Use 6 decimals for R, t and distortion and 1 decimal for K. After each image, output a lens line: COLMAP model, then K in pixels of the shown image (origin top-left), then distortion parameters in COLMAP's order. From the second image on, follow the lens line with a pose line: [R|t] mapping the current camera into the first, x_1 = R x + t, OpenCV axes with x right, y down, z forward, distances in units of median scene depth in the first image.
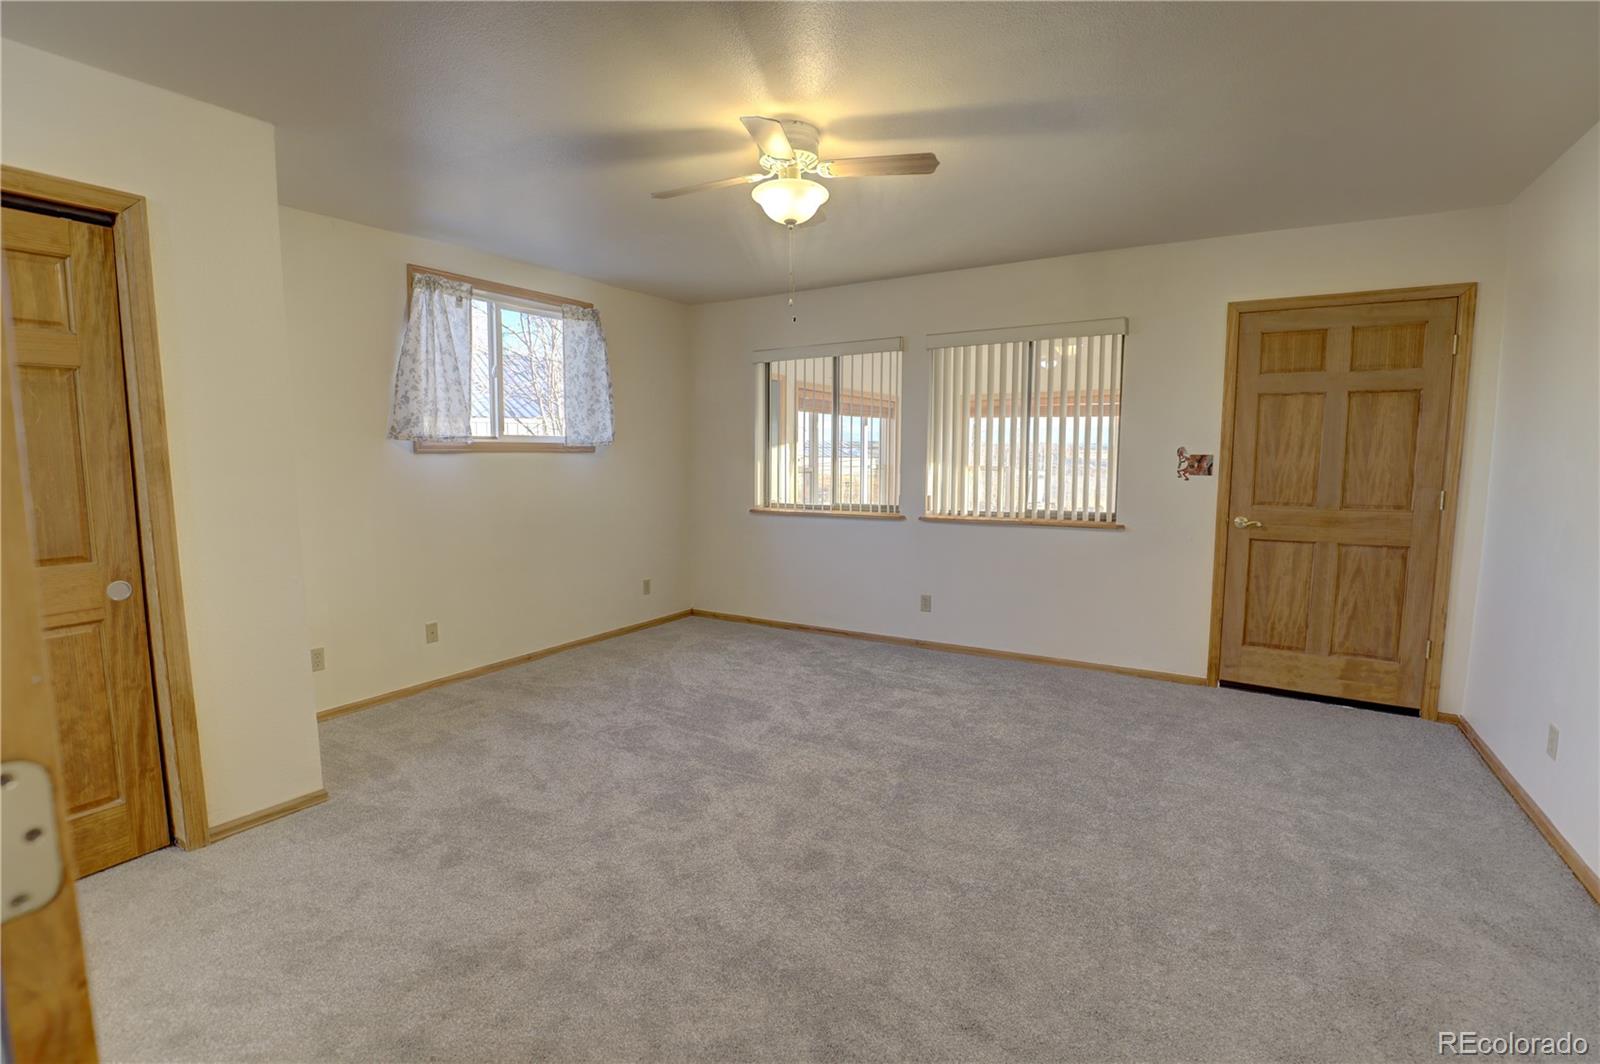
lens RADIAL K [[739.9, 0, 787.8], [0, 739.9, 531.5], [0, 0, 1]] dist [-0.026286, -0.000342]
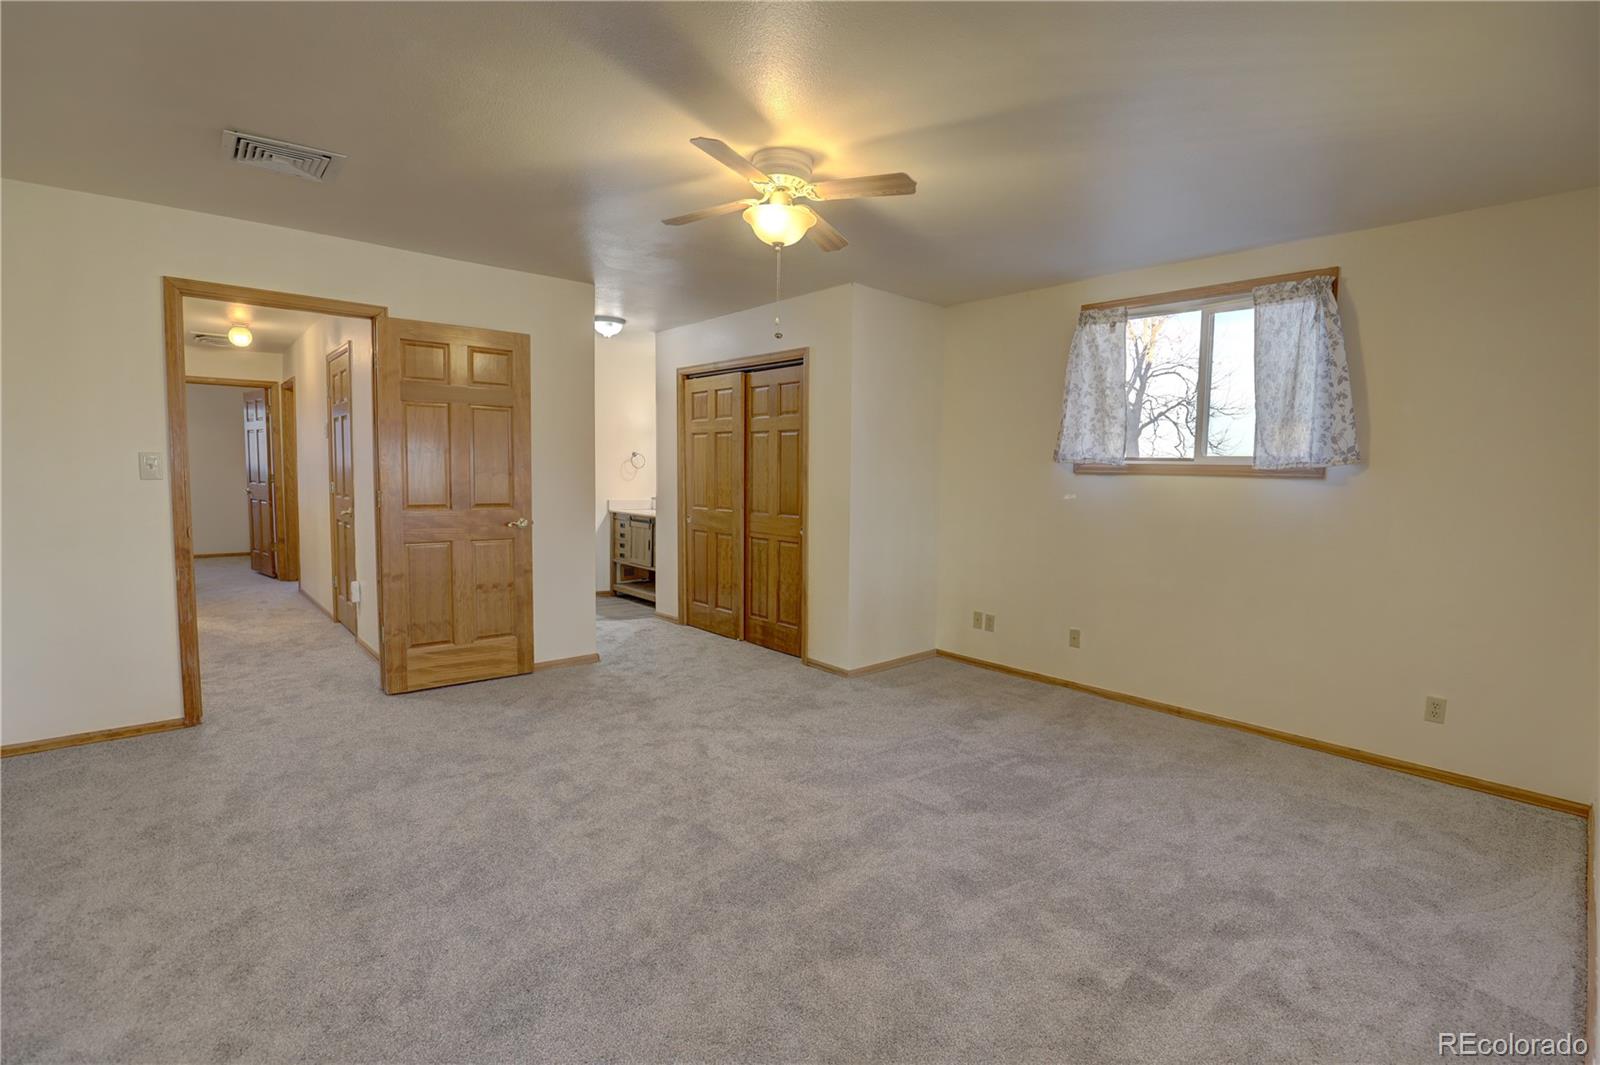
lens RADIAL K [[747.1, 0, 803.0], [0, 747.1, 524.4], [0, 0, 1]] dist [-0.022028, -0.000058]
pose [[-0.279516, 0.070324, -0.957562, 0.632491], [-0.120632, 0.986839, 0.107687, -0.092637], [0.952533, 0.145613, -0.267354, 0.833819]]
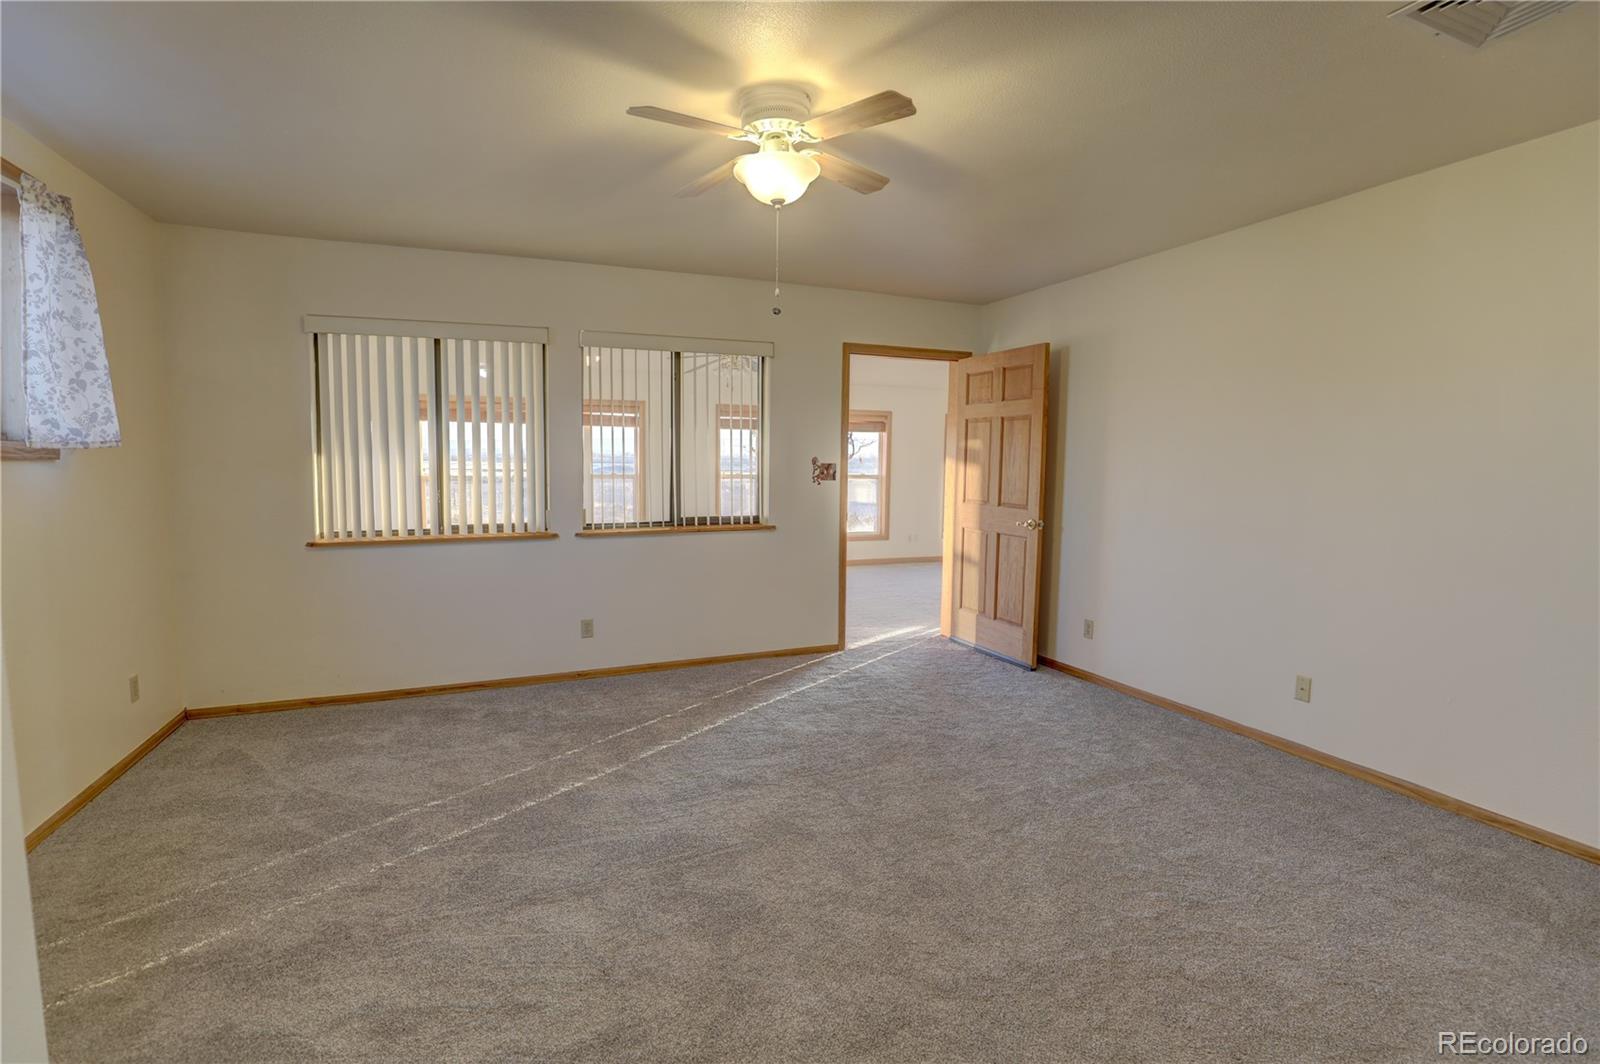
lens RADIAL K [[747.1, 0, 803.0], [0, 747.1, 523.9], [0, 0, 1]] dist [-0.022028, -0.000058]
pose [[0.581093, -0.064484, 0.811279, -0.441336], [0.081952, 0.996425, 0.020501, -0.030320], [-0.809701, 0.054573, 0.584300, 0.285445]]
